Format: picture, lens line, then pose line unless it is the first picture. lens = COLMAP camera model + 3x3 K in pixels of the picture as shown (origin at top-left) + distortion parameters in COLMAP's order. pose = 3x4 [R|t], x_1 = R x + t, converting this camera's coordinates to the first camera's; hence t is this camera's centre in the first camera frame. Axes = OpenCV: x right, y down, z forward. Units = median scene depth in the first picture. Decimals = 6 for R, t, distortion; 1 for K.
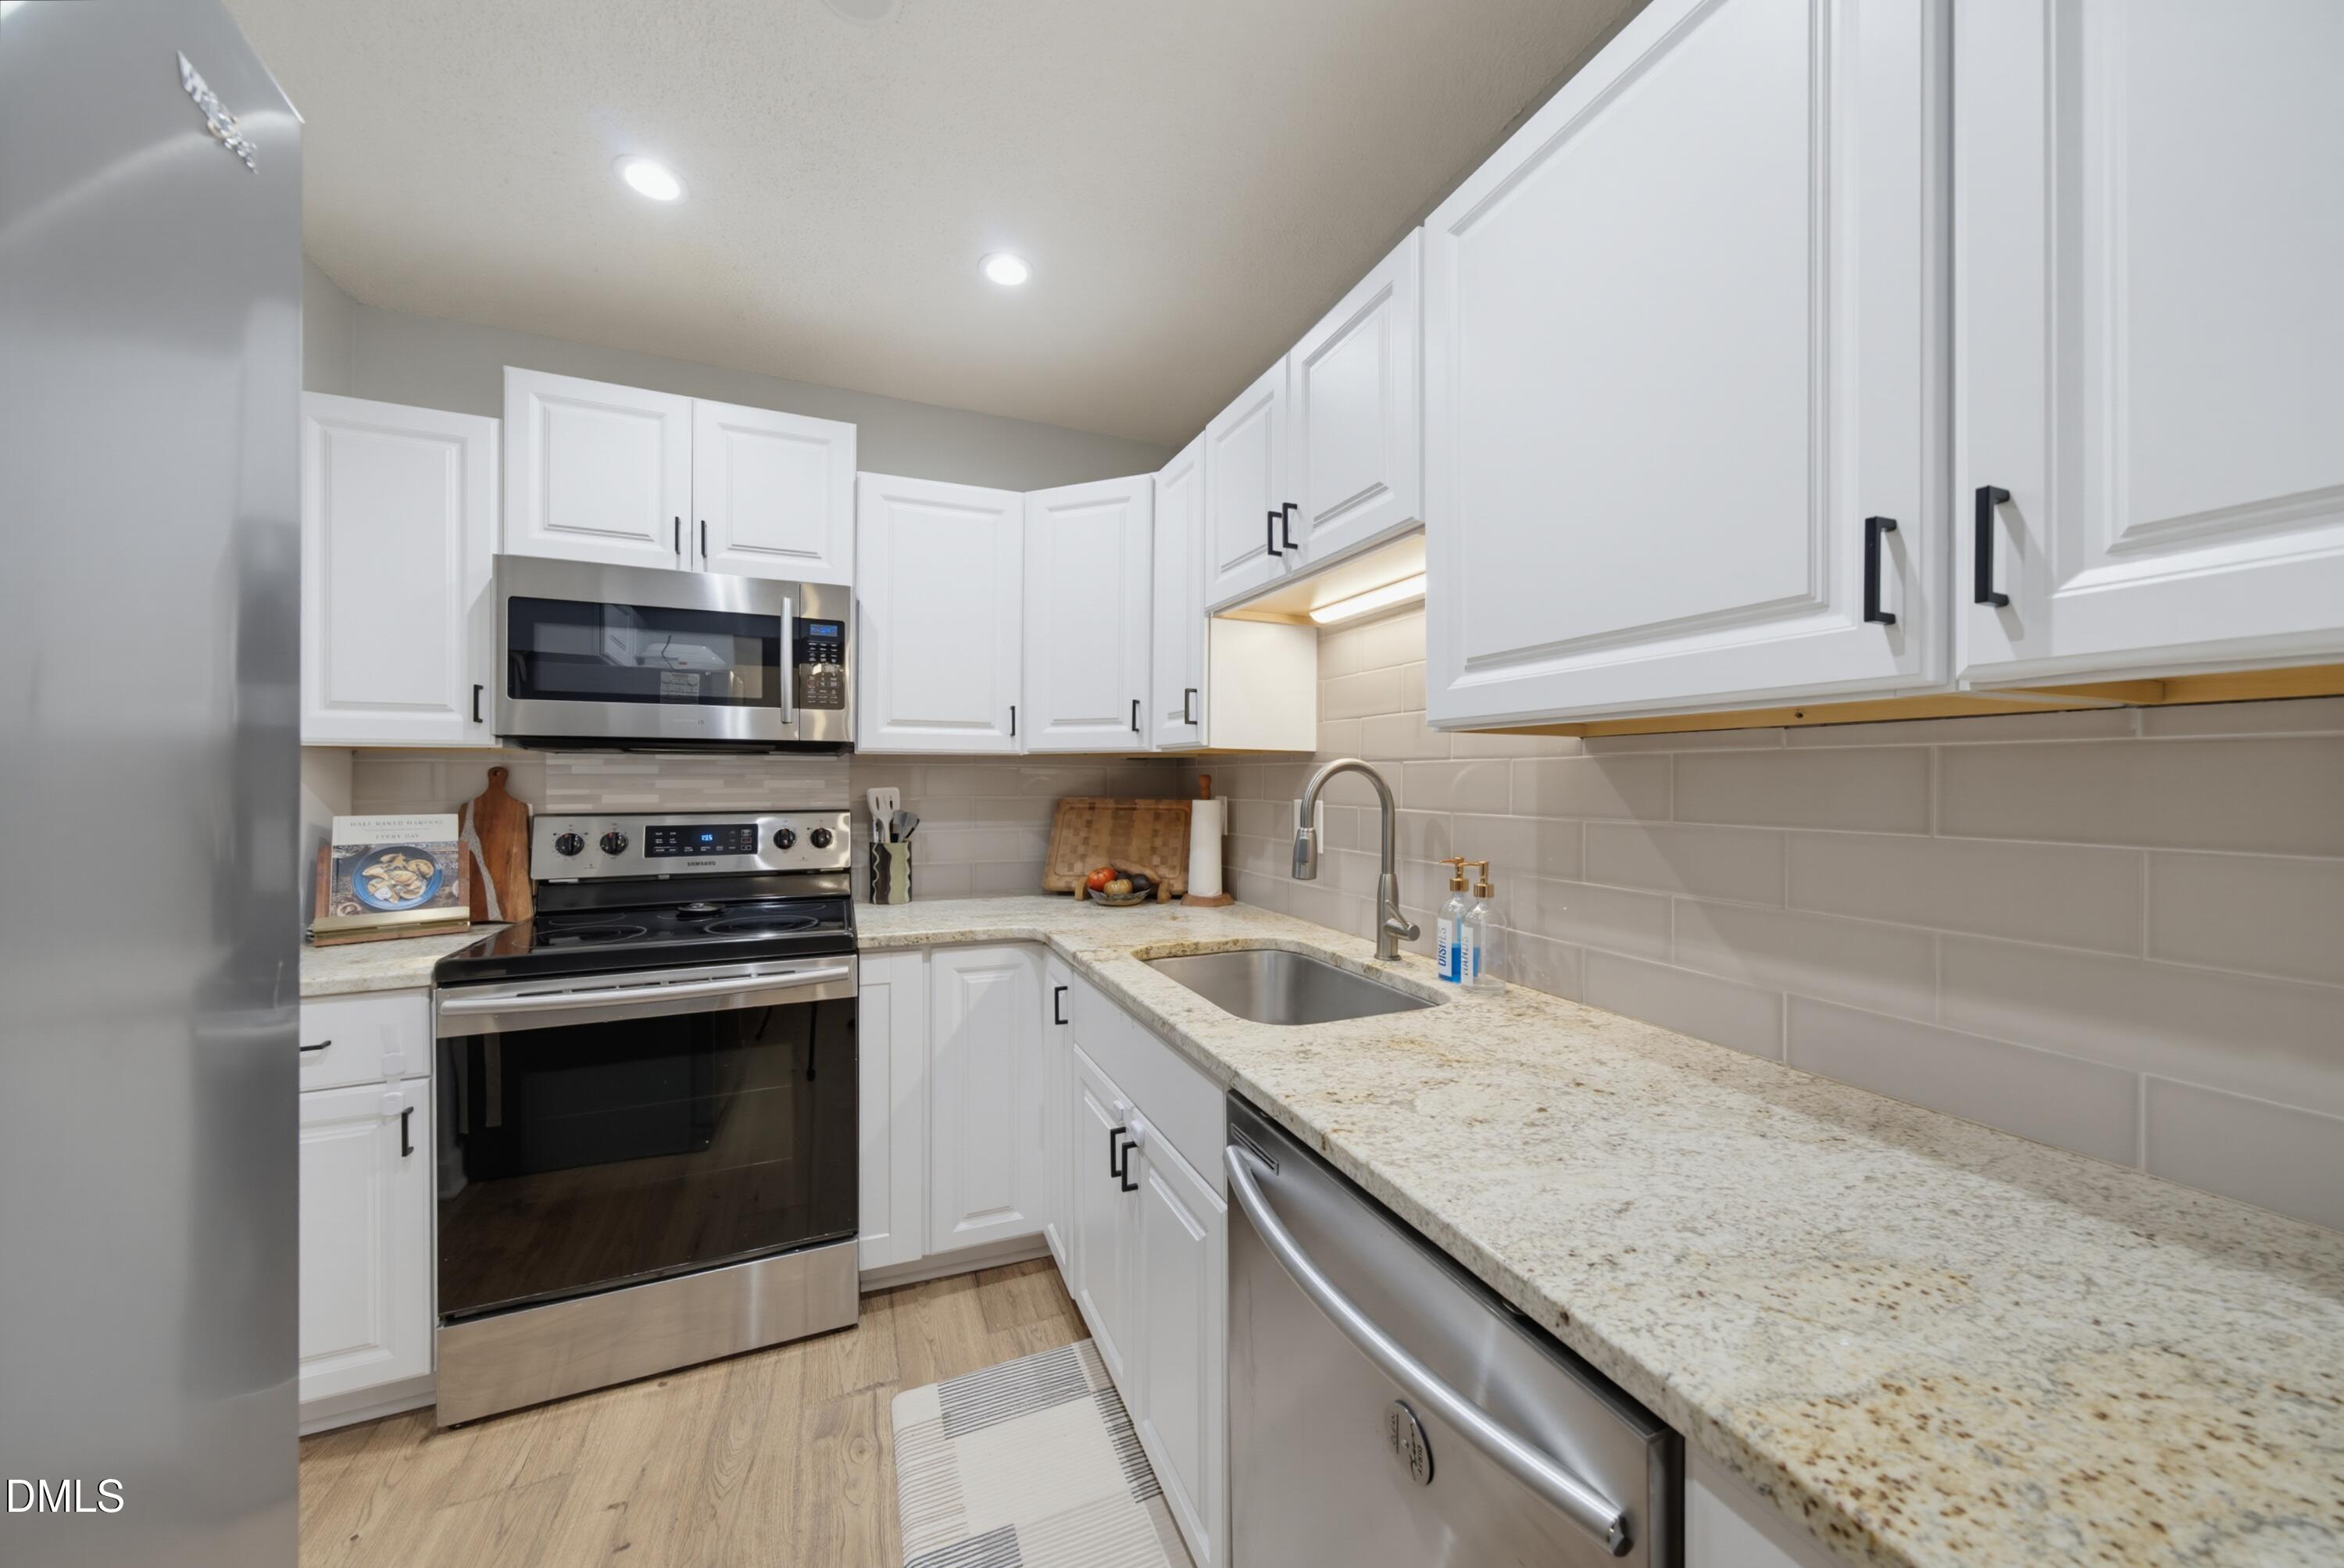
lens RADIAL K [[803.2, 0, 1183.2], [0, 803.2, 788.3], [0, 0, 1]] dist [0.000698, -0.000020]
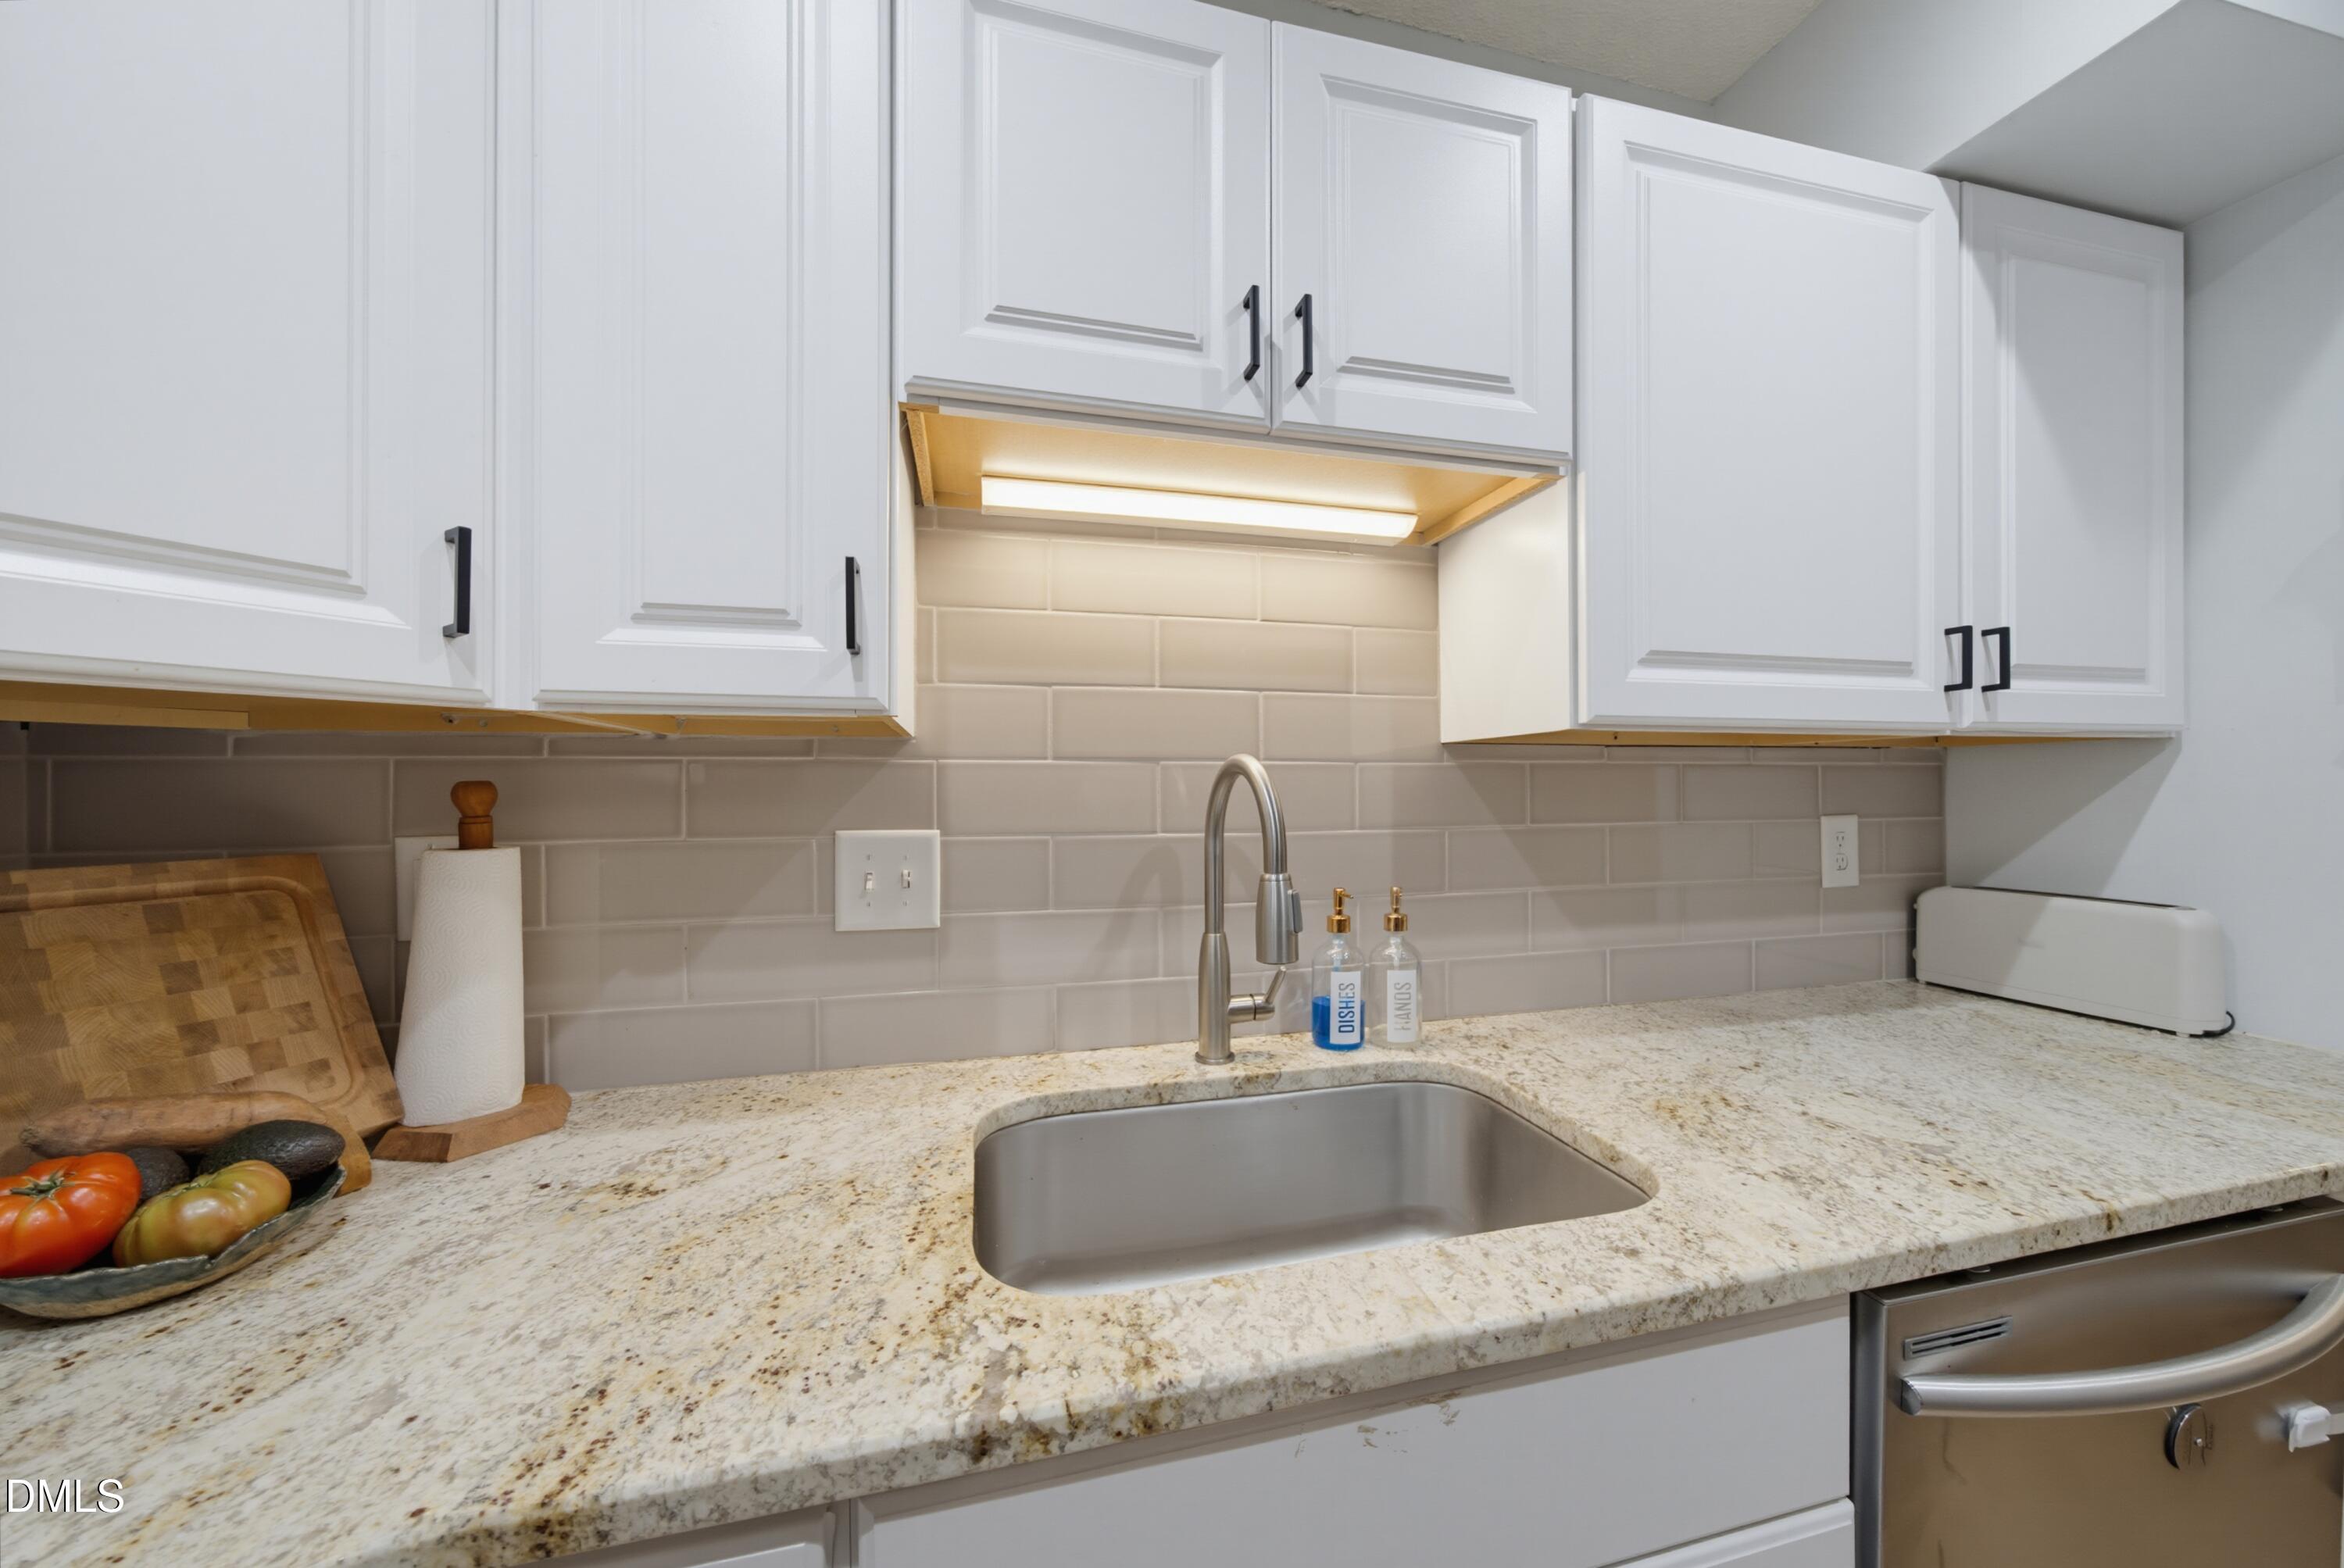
lens RADIAL K [[803.2, 0, 1183.2], [0, 803.2, 788.3], [0, 0, 1]] dist [0.000698, -0.000020]
pose [[0.163183, -0.002076, 0.986594, -0.524941], [0.015252, 0.999884, -0.000419, -0.013942], [-0.986478, 0.015116, 0.163196, 1.181582]]
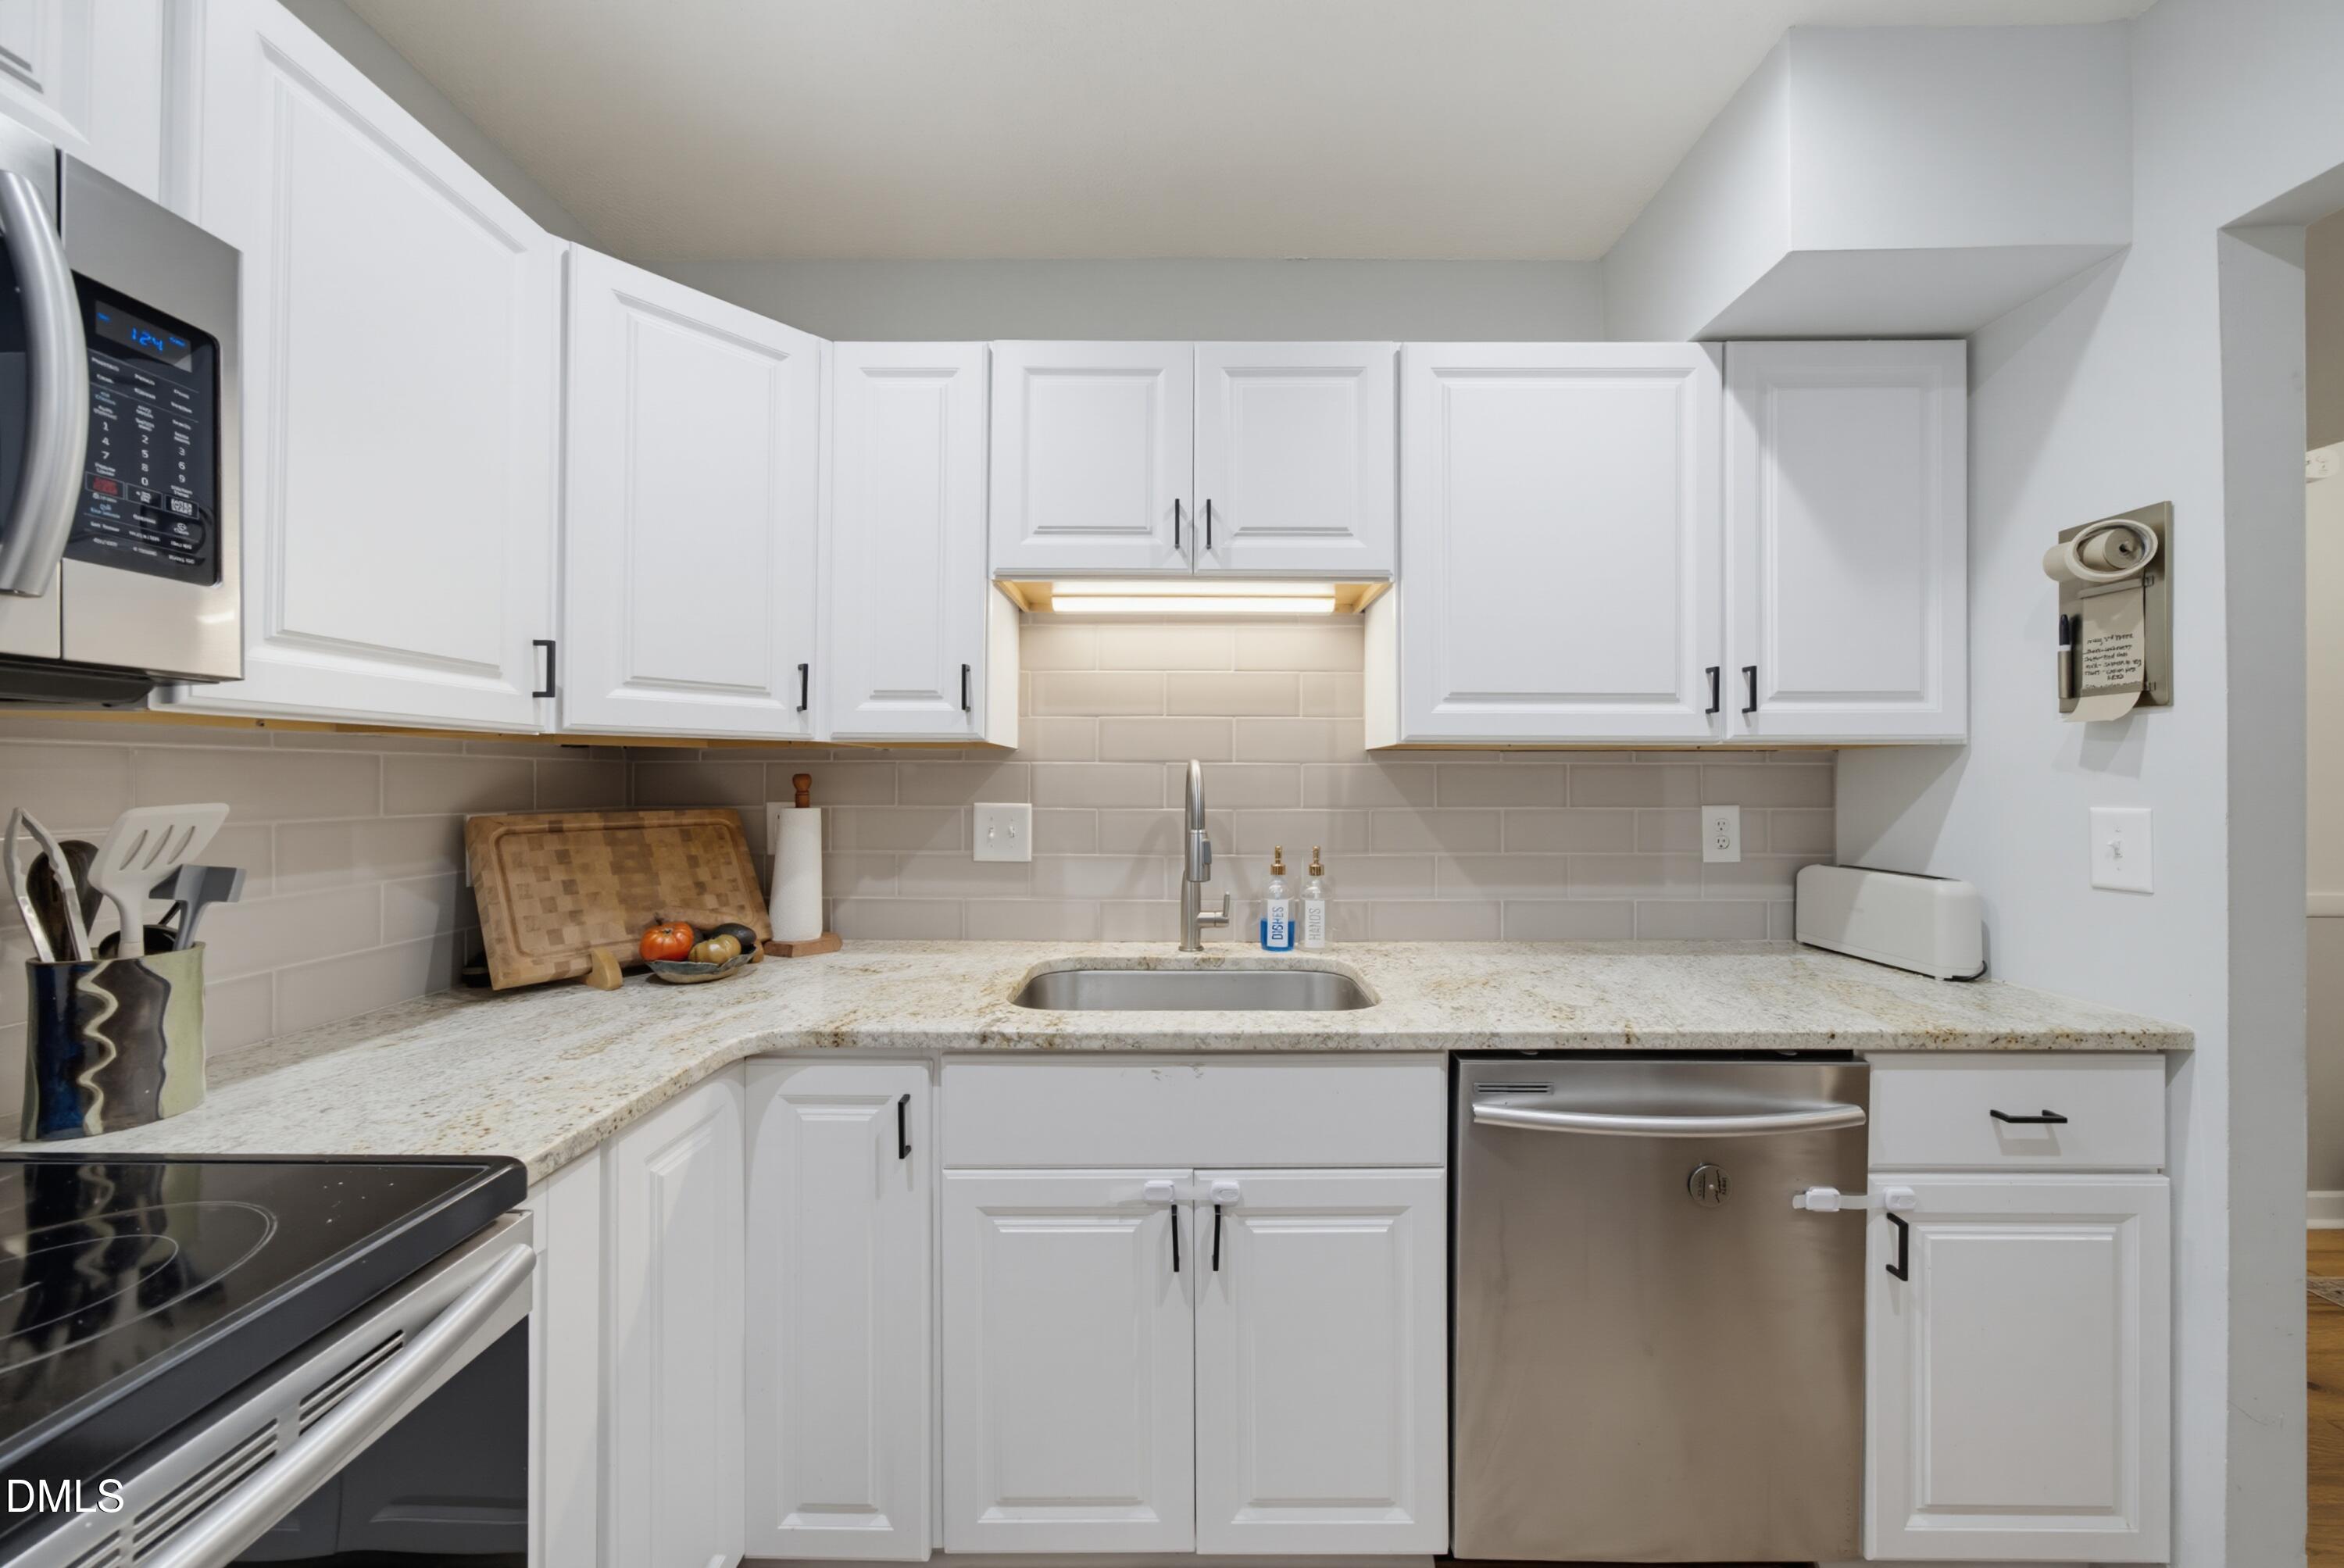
lens RADIAL K [[807.5, 0, 1182.2], [0, 807.5, 778.2], [0, 0, 1]] dist [-0.010836, 0.000085]
pose [[0.401434, 0.001623, 0.915886, -0.939270], [0.008041, 0.999954, -0.005296, -0.009845], [-0.915852, 0.009491, 0.401403, 0.751577]]
